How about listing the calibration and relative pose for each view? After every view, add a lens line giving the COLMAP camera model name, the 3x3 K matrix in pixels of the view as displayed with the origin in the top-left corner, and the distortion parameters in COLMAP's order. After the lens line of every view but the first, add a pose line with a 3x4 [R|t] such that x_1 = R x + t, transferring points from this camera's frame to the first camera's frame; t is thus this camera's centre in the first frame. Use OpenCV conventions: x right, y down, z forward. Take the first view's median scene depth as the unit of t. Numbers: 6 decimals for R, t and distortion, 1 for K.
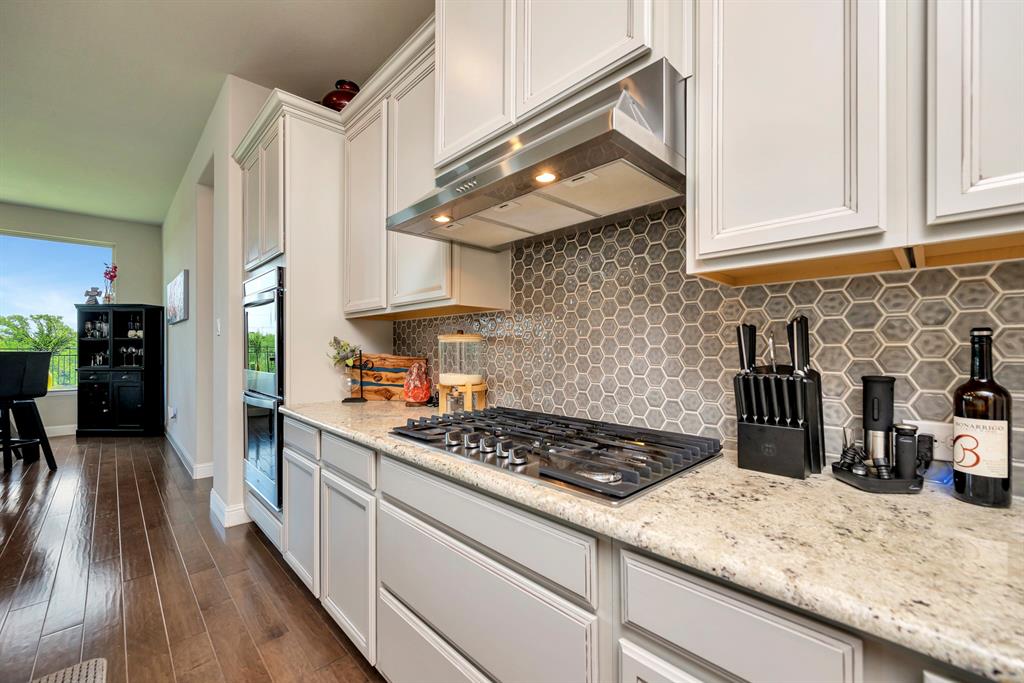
lens RADIAL K [[408.7, 0, 511.2], [0, 408.7, 345.3], [0, 0, 1]] dist [0.000725, -0.000415]
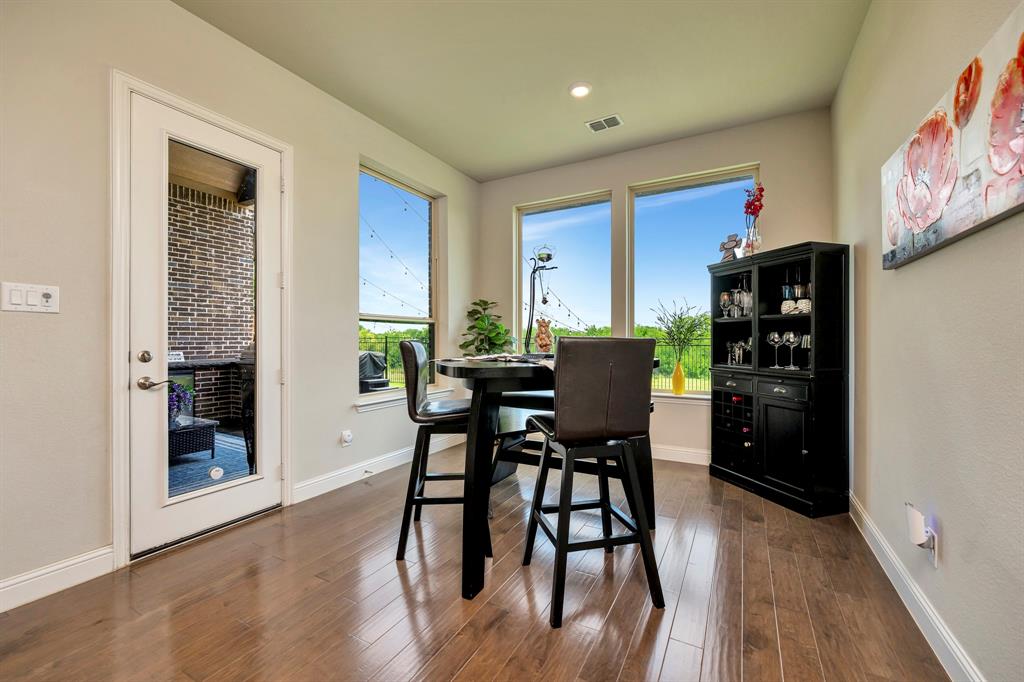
lens RADIAL K [[408.7, 0, 511.9], [0, 408.7, 339.6], [0, 0, 1]] dist [0.000725, -0.000415]
pose [[0.278129, 0.004008, -0.960535, -0.529559], [0.003520, 0.999980, 0.005192, 0.010064], [0.960537, -0.004826, 0.278110, 0.519618]]
